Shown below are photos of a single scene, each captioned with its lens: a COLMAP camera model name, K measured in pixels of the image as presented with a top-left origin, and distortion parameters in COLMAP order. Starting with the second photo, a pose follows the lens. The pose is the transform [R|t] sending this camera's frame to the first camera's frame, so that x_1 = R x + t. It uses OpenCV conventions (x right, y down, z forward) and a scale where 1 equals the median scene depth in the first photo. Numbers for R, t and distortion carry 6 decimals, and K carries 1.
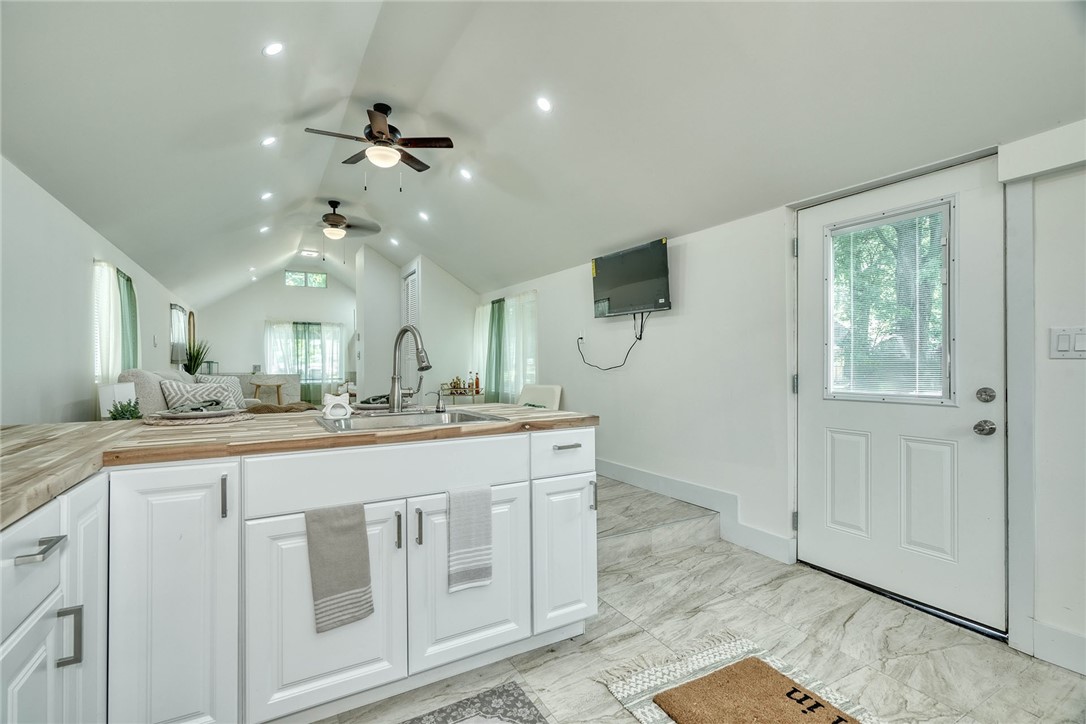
lens RADIAL K [[501.5, 0, 535.7], [0, 501.5, 354.9], [0, 0, 1]] dist [0.000577, 0.000126]
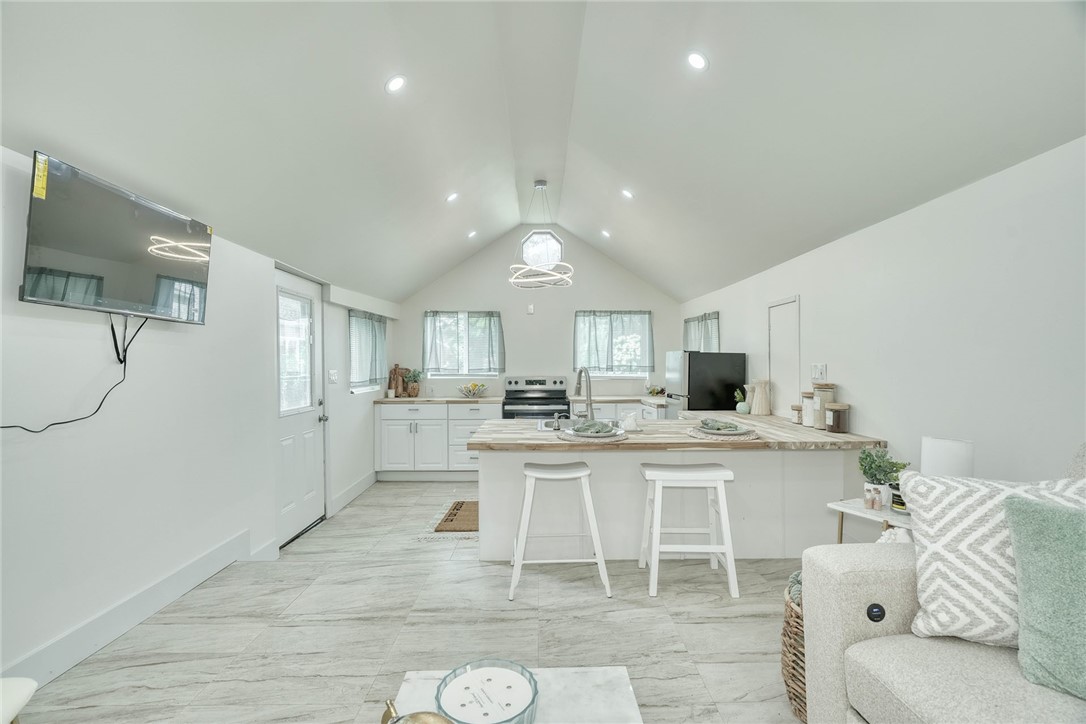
lens RADIAL K [[501.5, 0, 544.2], [0, 501.5, 366.1], [0, 0, 1]] dist [0.000577, 0.000126]
pose [[-0.882234, 0.005418, 0.470781, -0.685336], [-0.002994, 0.999849, -0.017119, -0.029600], [-0.470802, -0.016513, -0.882084, 1.908663]]
